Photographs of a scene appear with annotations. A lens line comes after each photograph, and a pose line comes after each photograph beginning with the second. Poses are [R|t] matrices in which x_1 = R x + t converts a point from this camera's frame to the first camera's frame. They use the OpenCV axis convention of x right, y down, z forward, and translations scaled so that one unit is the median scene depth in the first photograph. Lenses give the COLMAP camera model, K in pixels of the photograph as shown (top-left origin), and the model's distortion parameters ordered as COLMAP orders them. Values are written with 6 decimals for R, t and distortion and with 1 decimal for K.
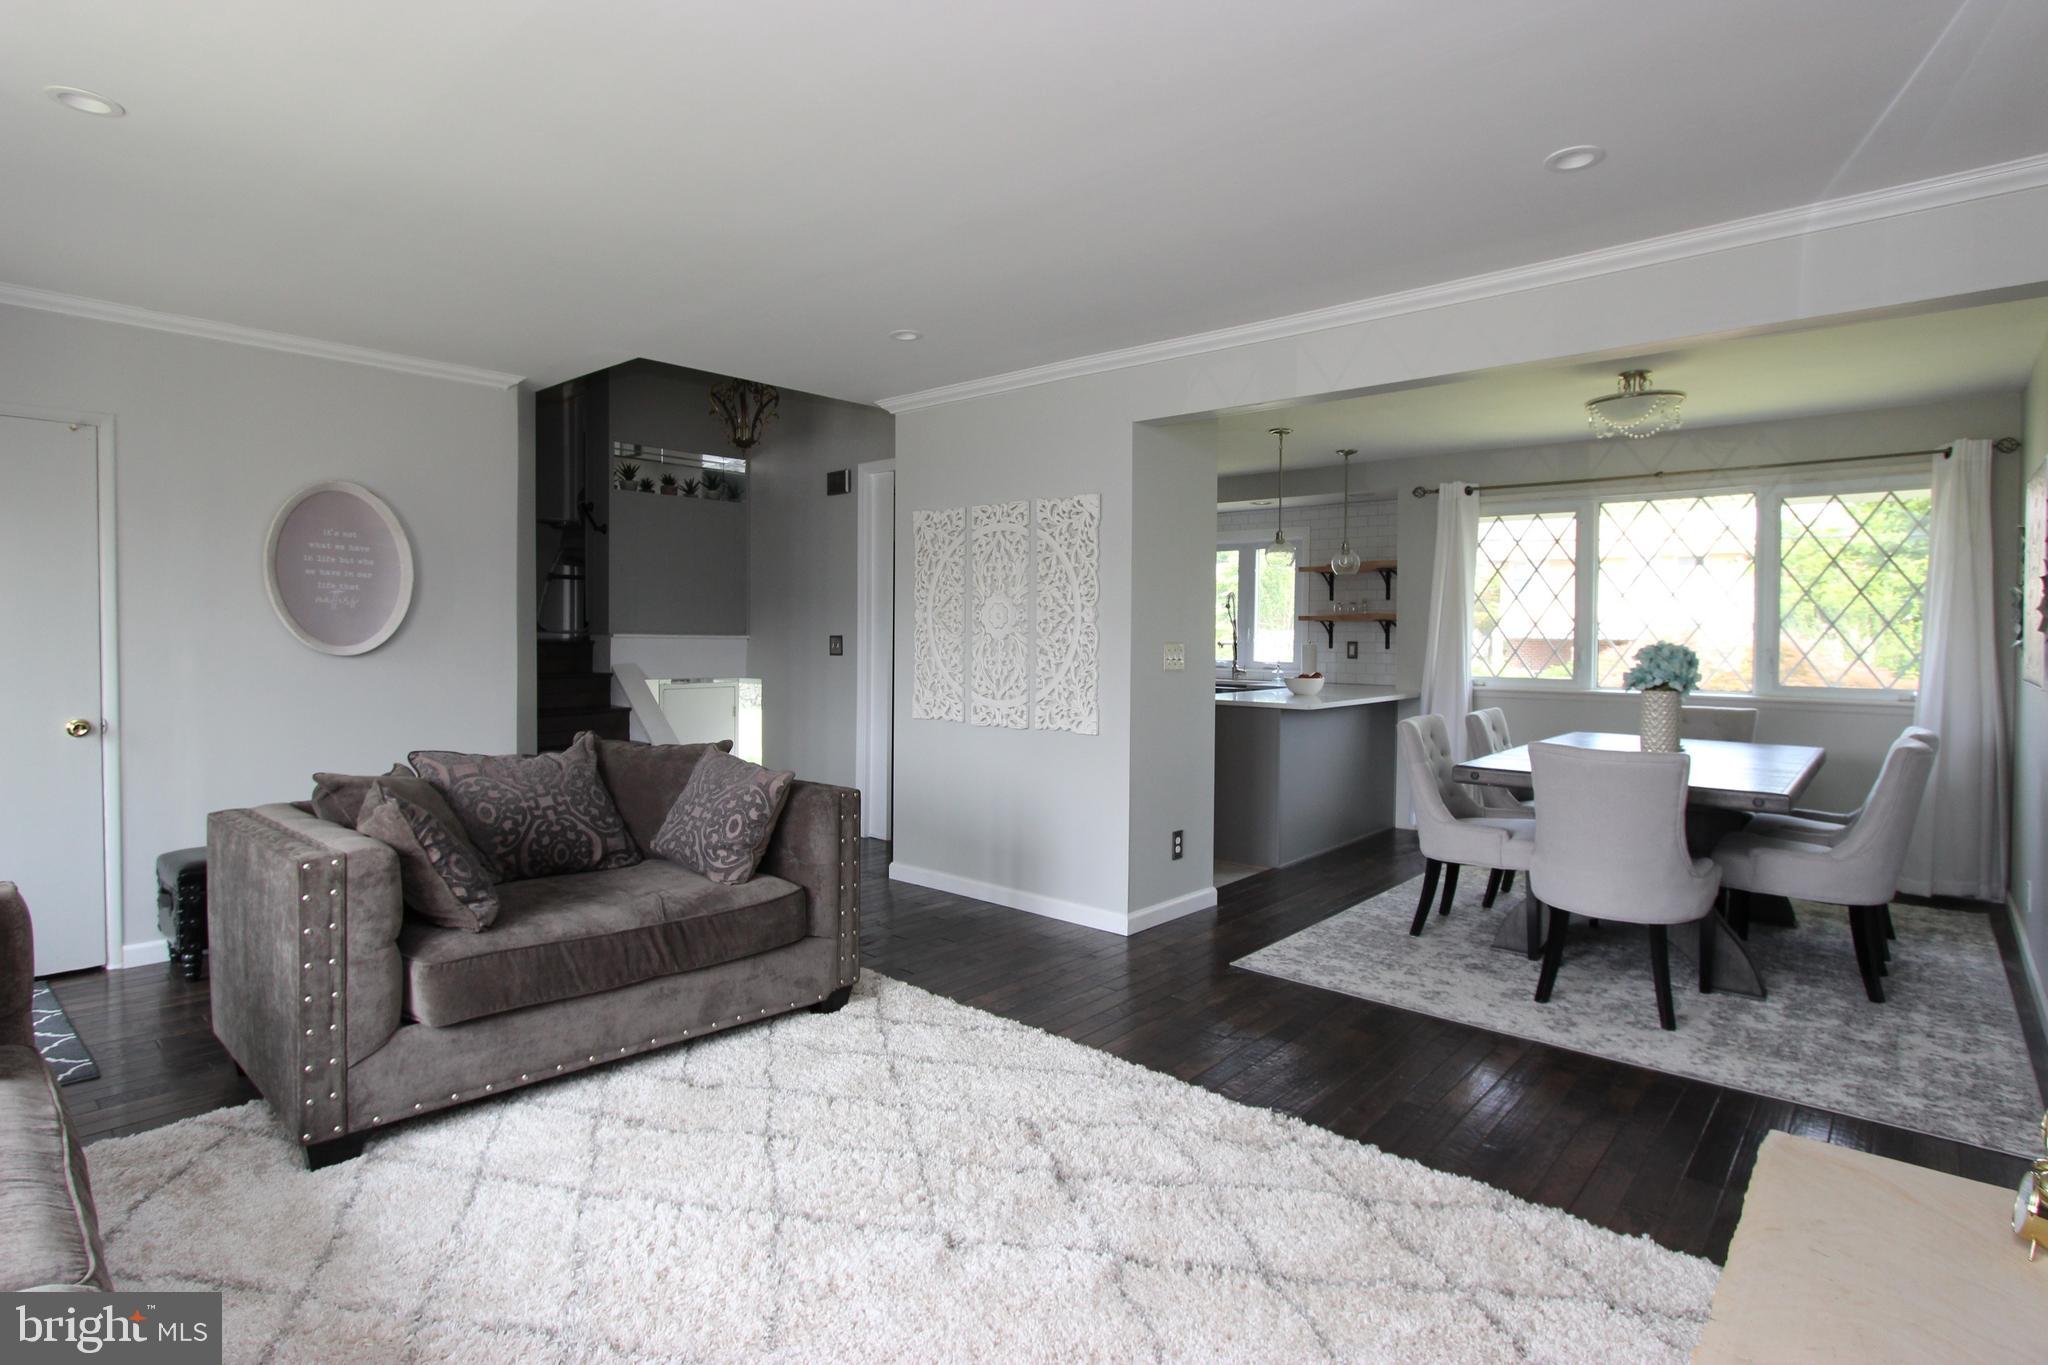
lens RADIAL K [[1044.7, 0, 1025.7], [0, 1044.7, 640.8], [0, 0, 1]] dist [-0.003366, -0.000710]
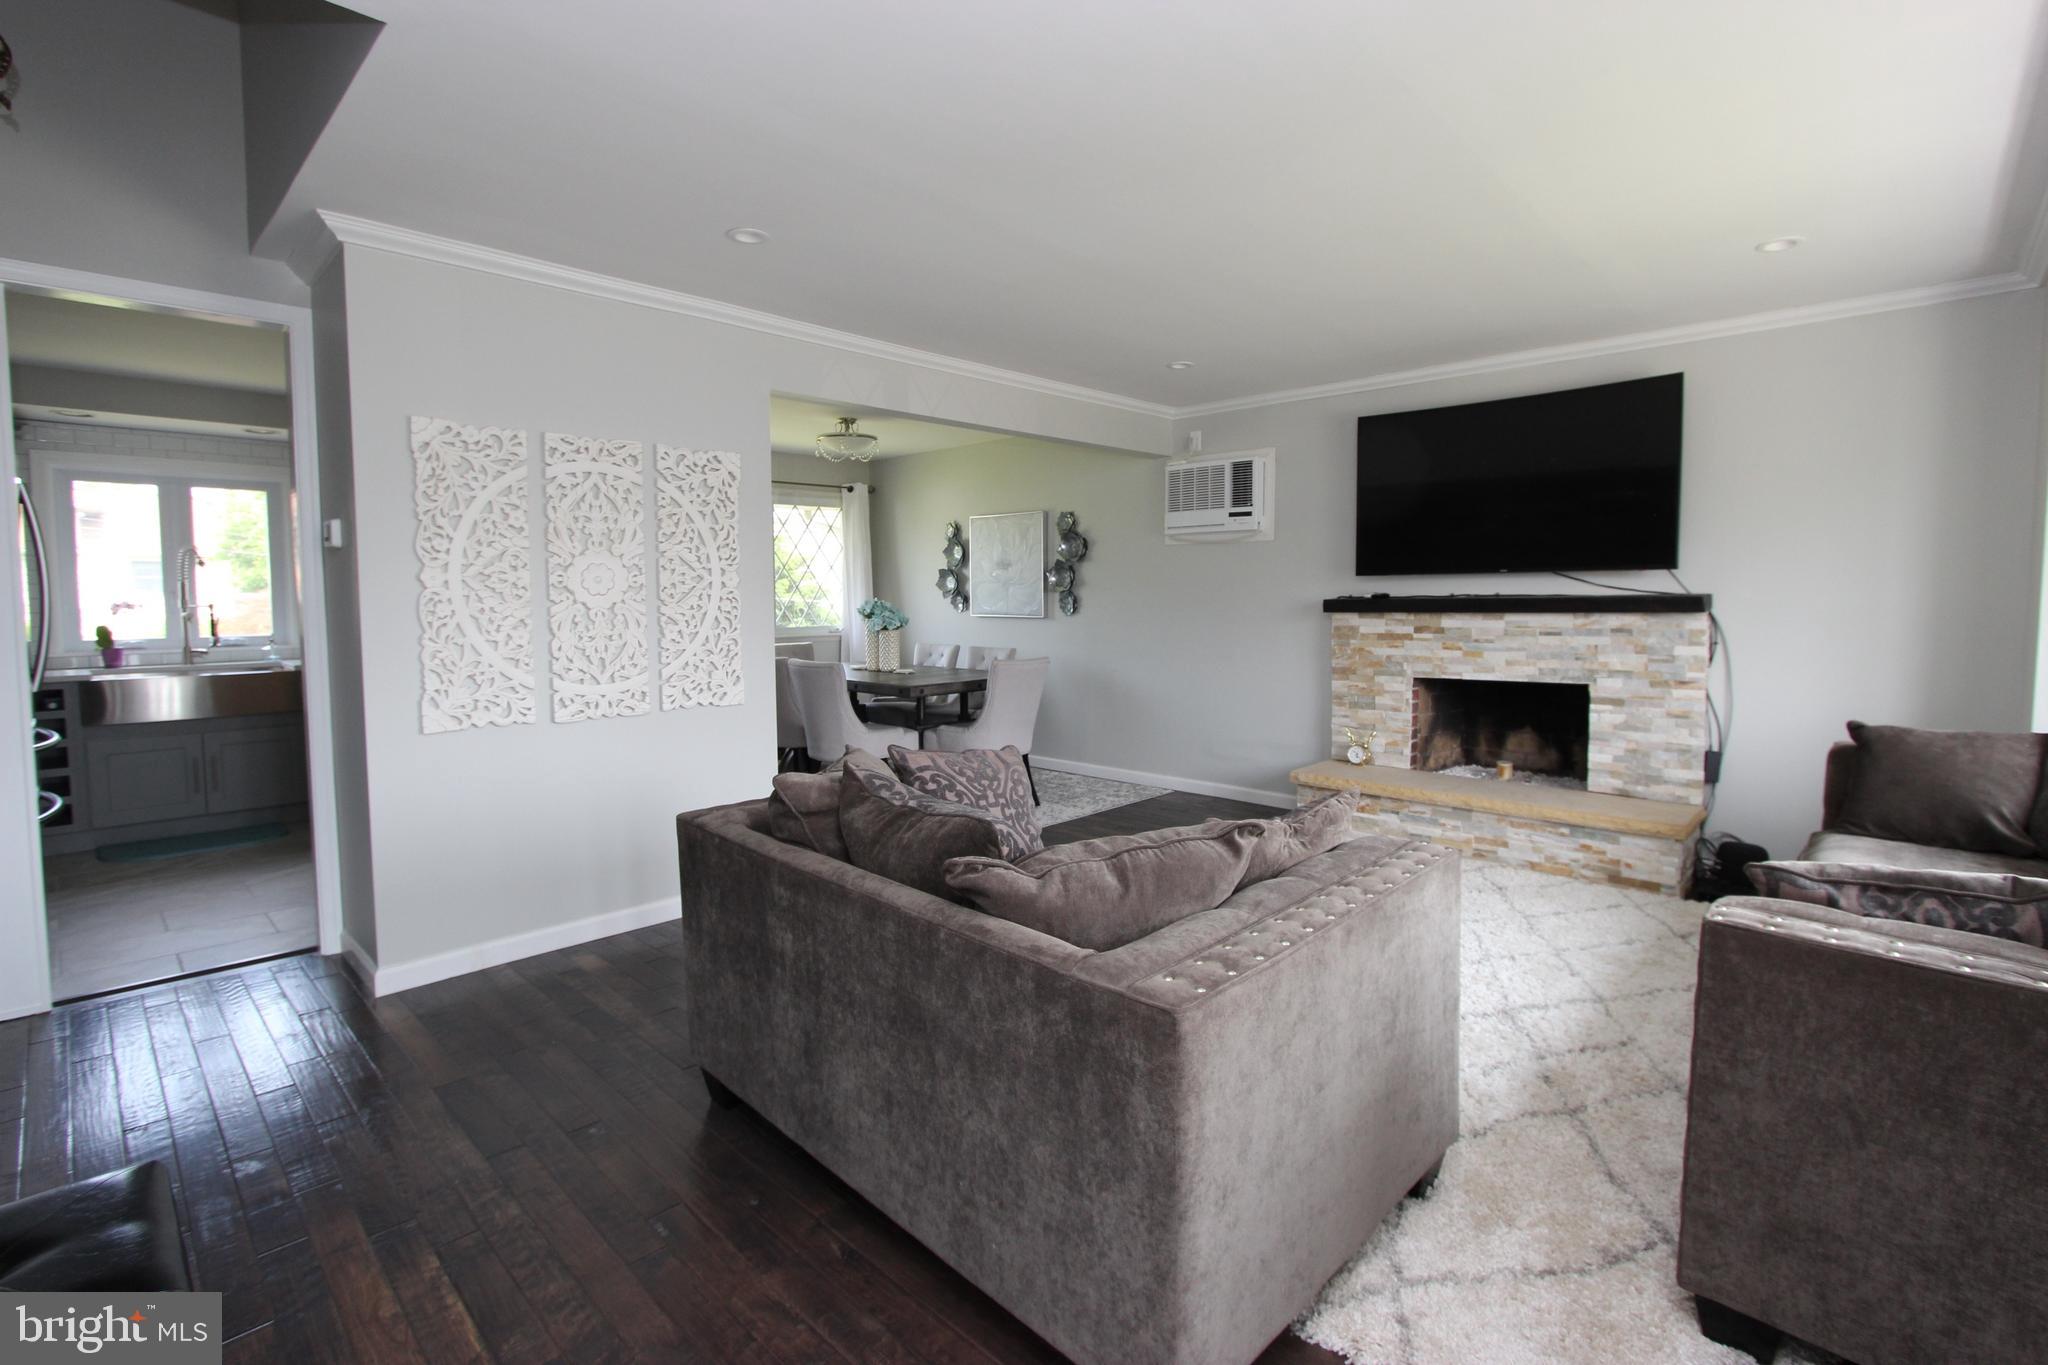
lens RADIAL K [[969.6, 0, 1031.2], [0, 969.6, 637.6], [0, 0, 1]] dist [-0.001129, -0.000593]
pose [[0.039313, -0.053693, 0.997783, -0.752626], [0.014208, 0.998484, 0.053171, -0.014024], [-0.999126, 0.012086, 0.040016, 0.641920]]
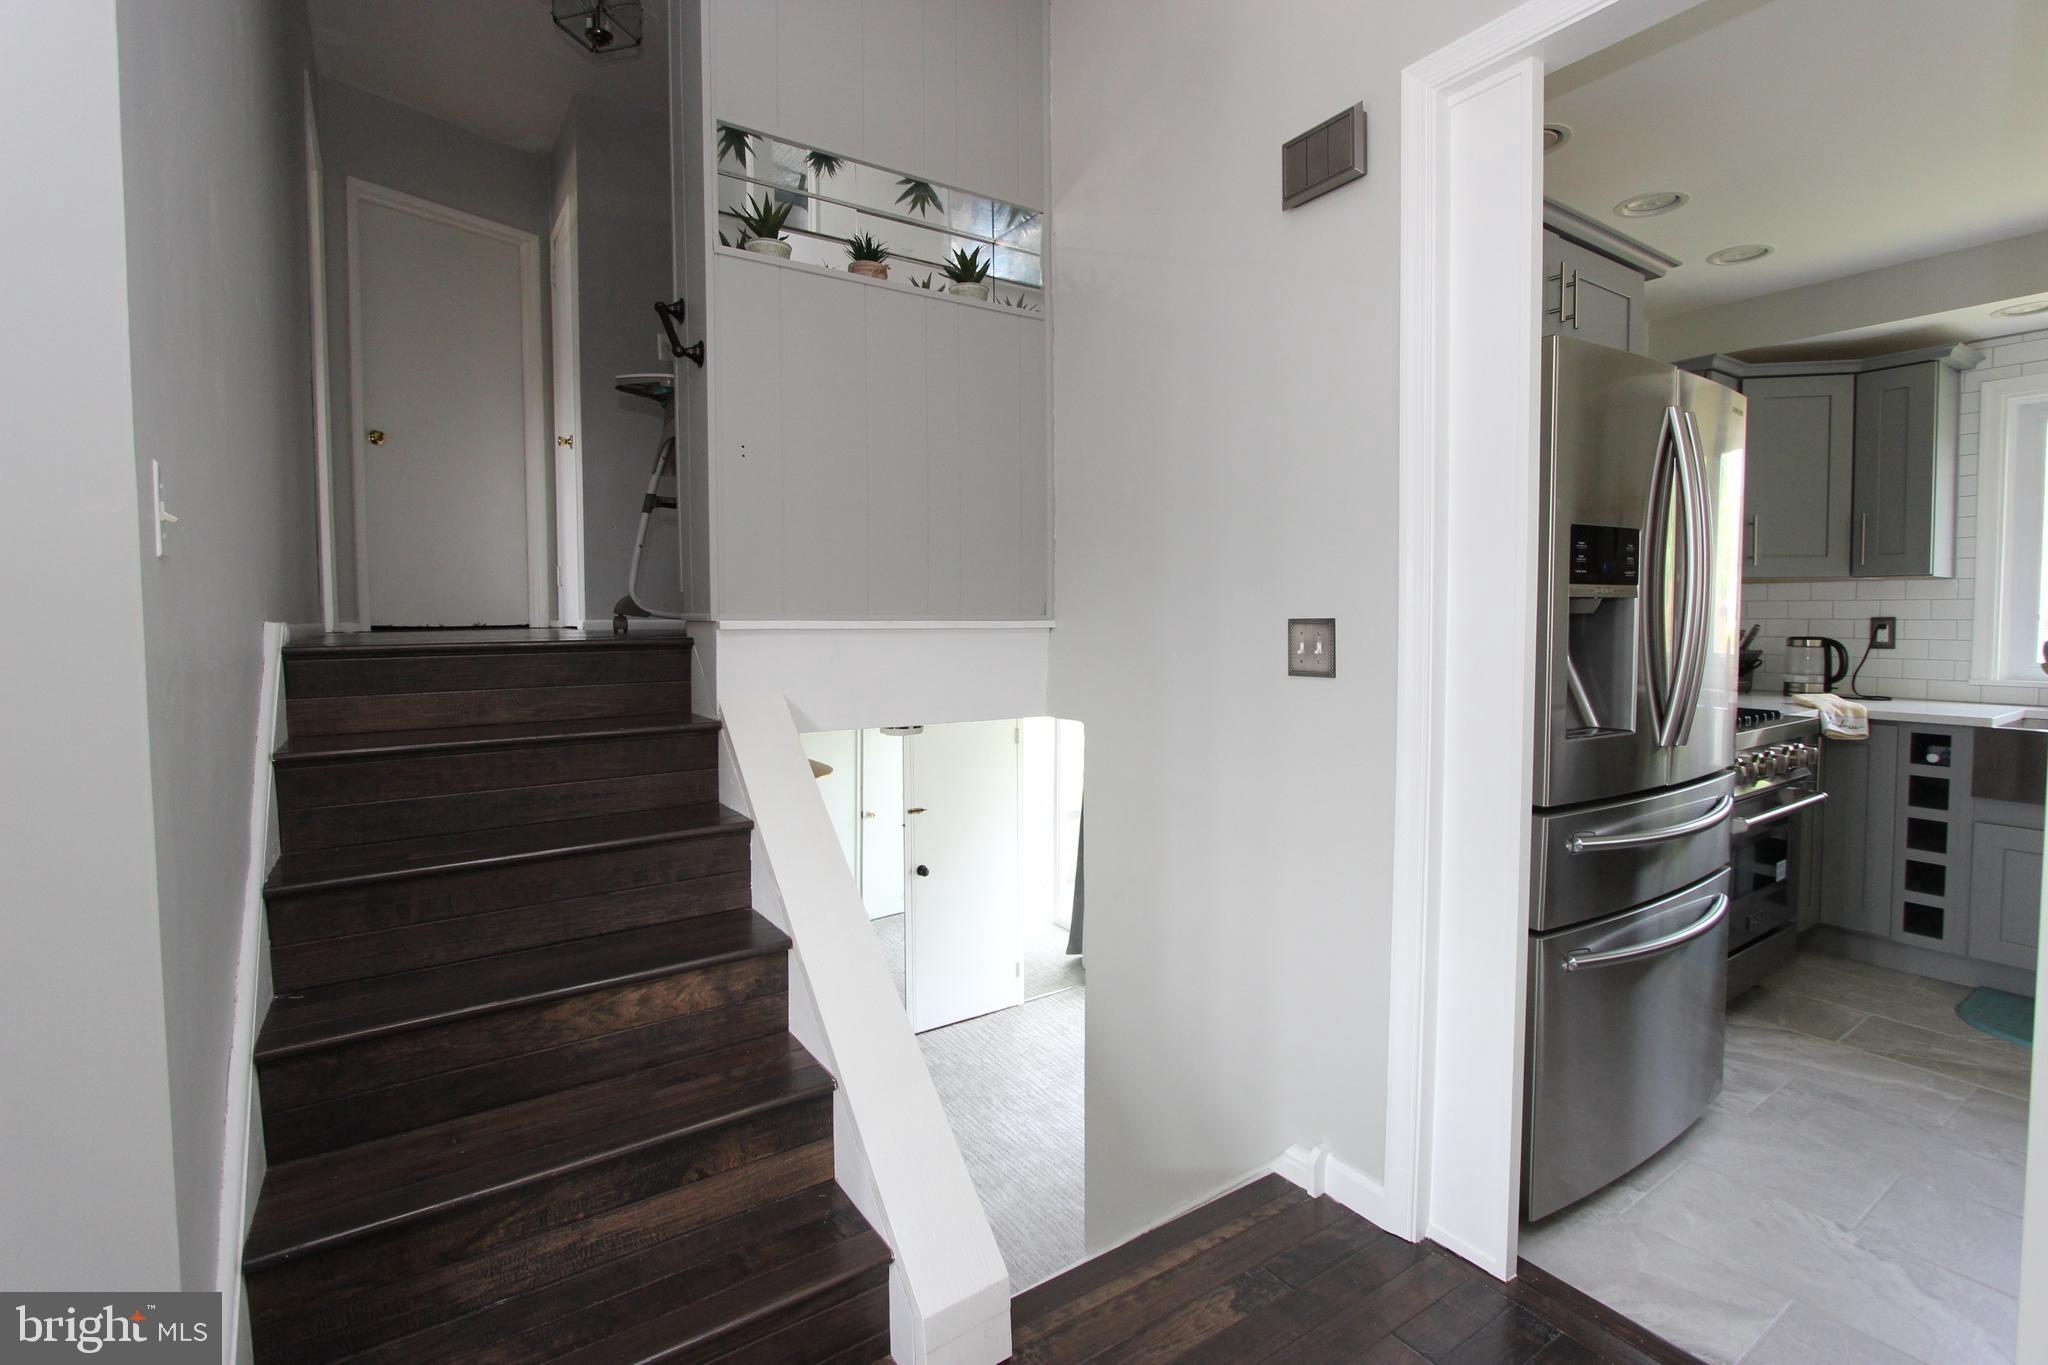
lens RADIAL K [[930.3, 0, 1066.6], [0, 930.3, 654.7], [0, 0, 1]] dist [-0.015668, 0.000259]
pose [[0.971622, 0.003155, -0.236517, -0.248078], [0.005241, 0.999378, 0.034861, -0.002449], [0.236480, -0.035112, 0.971002, 0.923717]]
